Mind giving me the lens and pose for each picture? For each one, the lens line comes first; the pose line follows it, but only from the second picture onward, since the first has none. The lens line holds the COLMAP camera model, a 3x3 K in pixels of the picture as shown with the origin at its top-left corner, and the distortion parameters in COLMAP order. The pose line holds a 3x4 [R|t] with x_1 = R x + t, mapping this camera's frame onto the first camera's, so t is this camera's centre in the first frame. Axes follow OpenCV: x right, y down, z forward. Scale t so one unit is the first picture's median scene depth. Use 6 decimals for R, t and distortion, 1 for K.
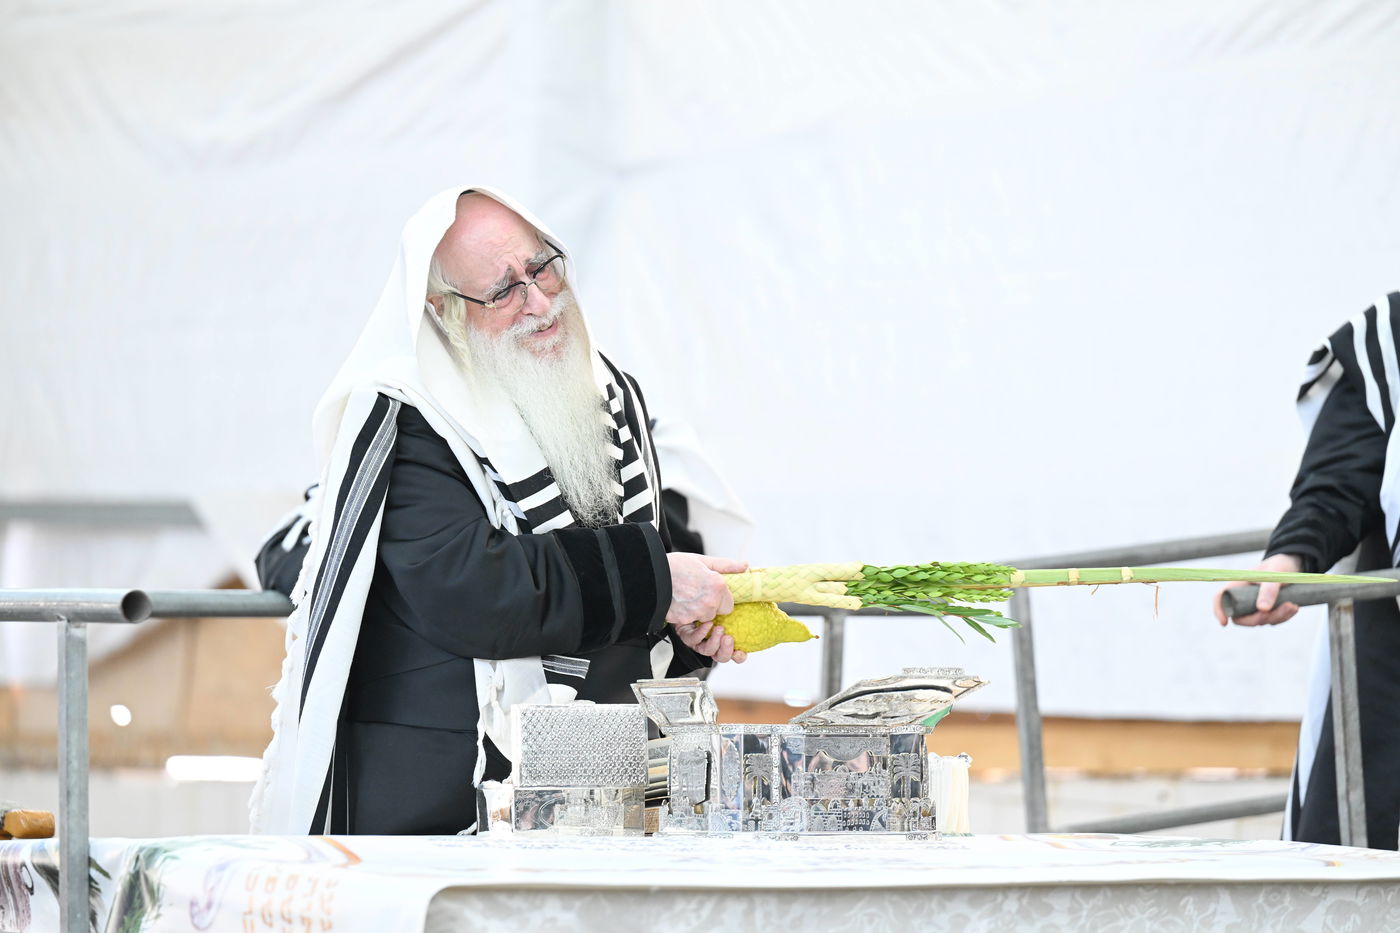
lens RADIAL K [[8778.5, 0, 700.1], [0, 8778.5, 463.8], [0, 0, 1]] dist [-0.232131, 0.000000]
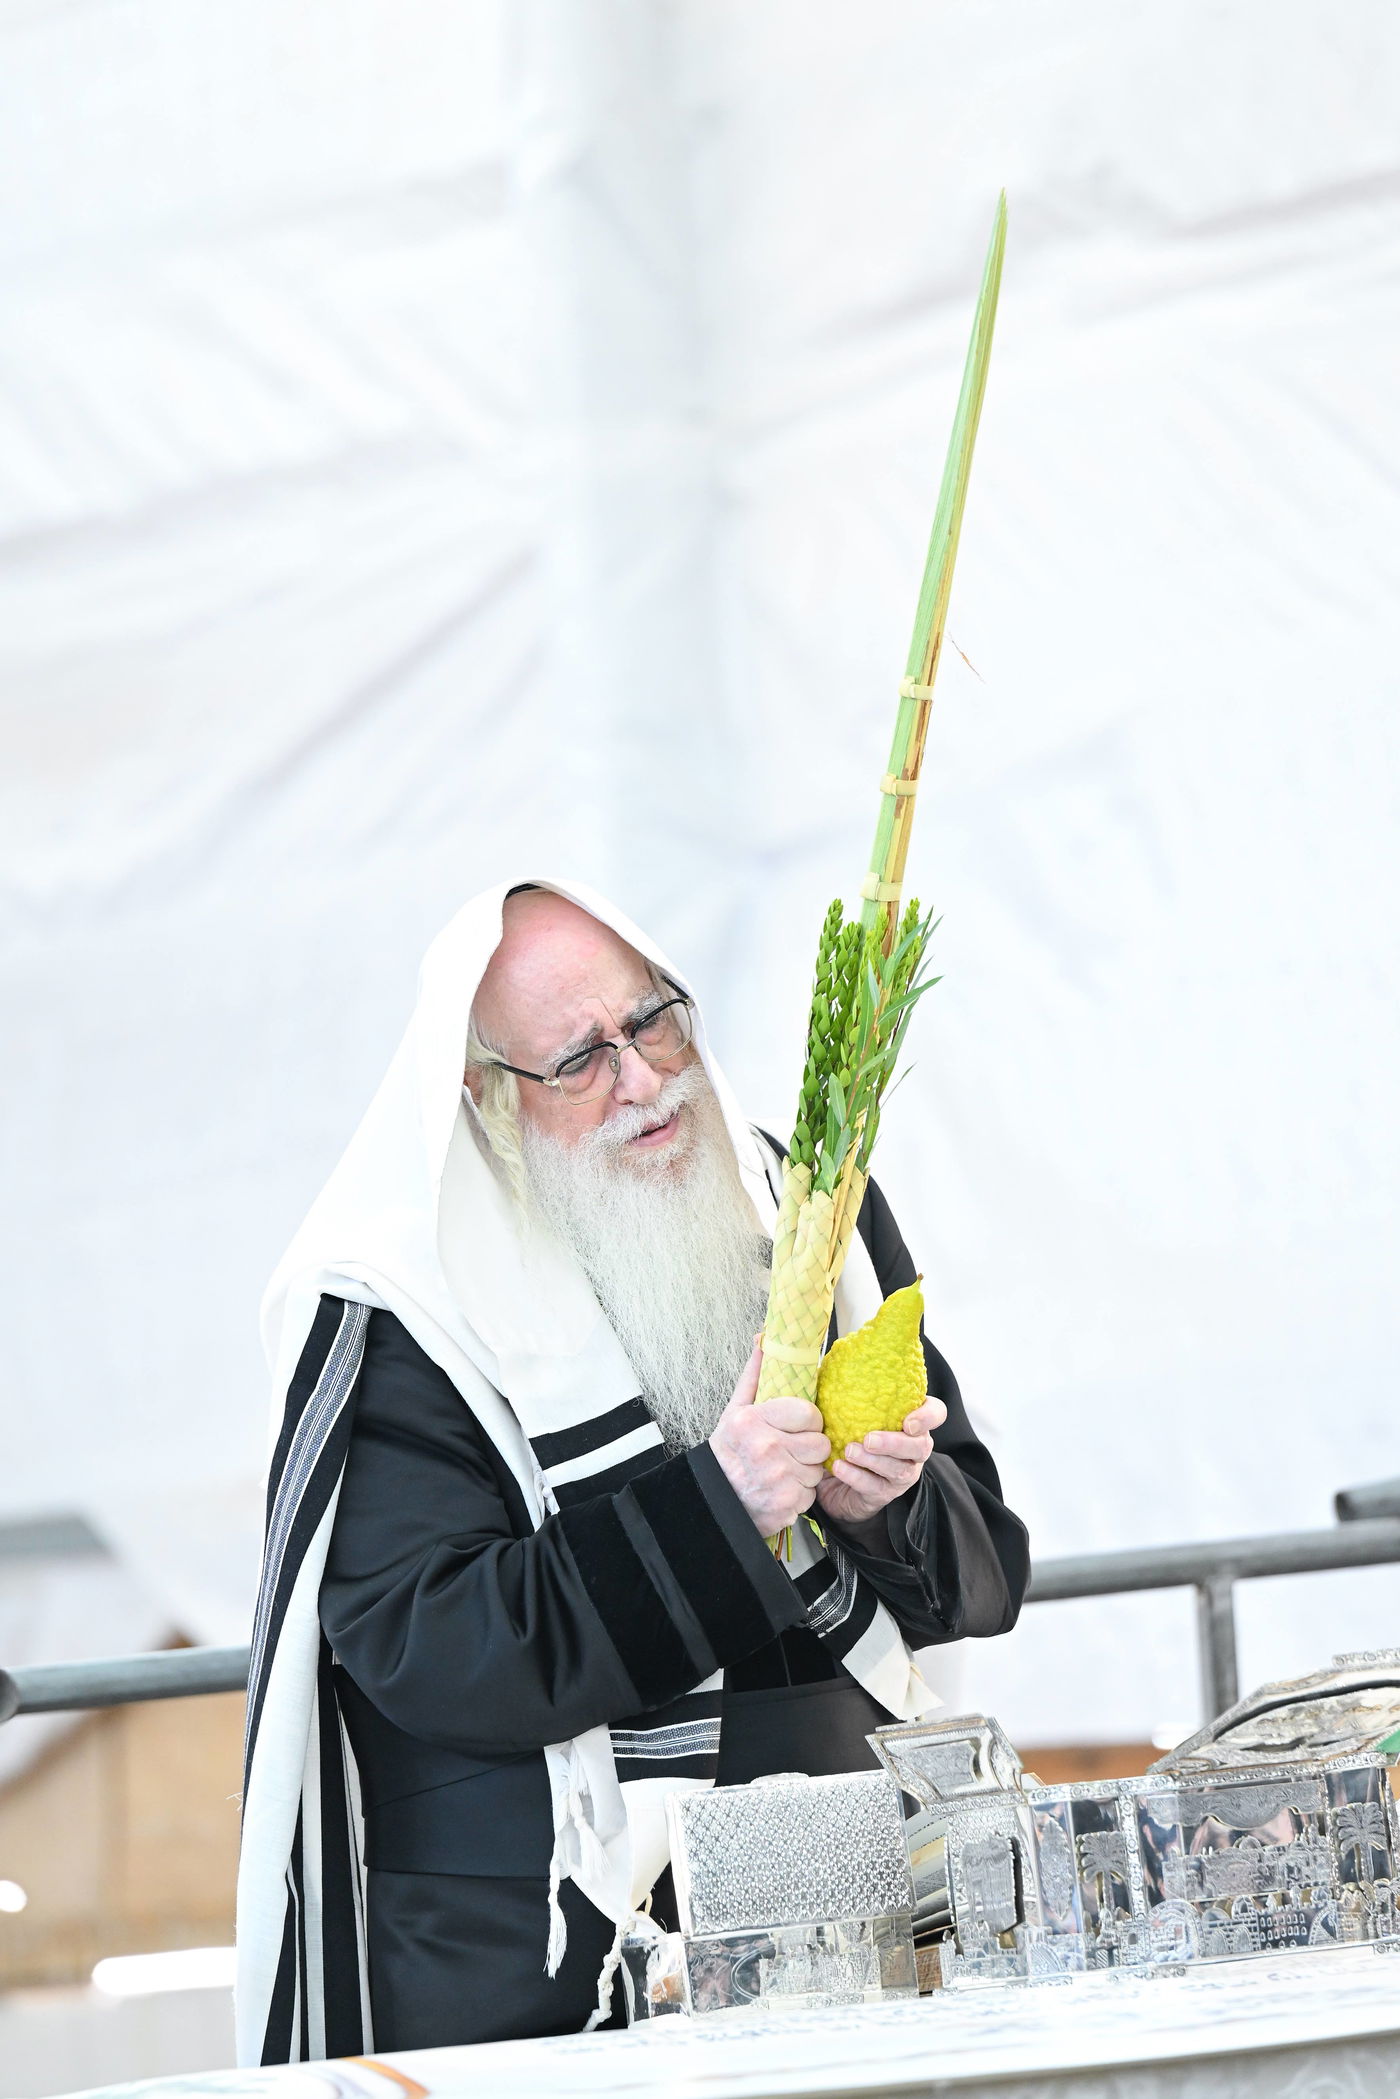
lens RADIAL K [[13161.5, 0, 700.4], [0, 13161.5, 1053.7], [0, 0, 1]] dist [-0.232131, 0.000000]
pose [[0.993974, -0.109615, 0.000262, -0.013966], [0.109586, 0.993653, -0.025394, 0.001476], [0.002523, 0.025269, 0.999677, 0.141360]]
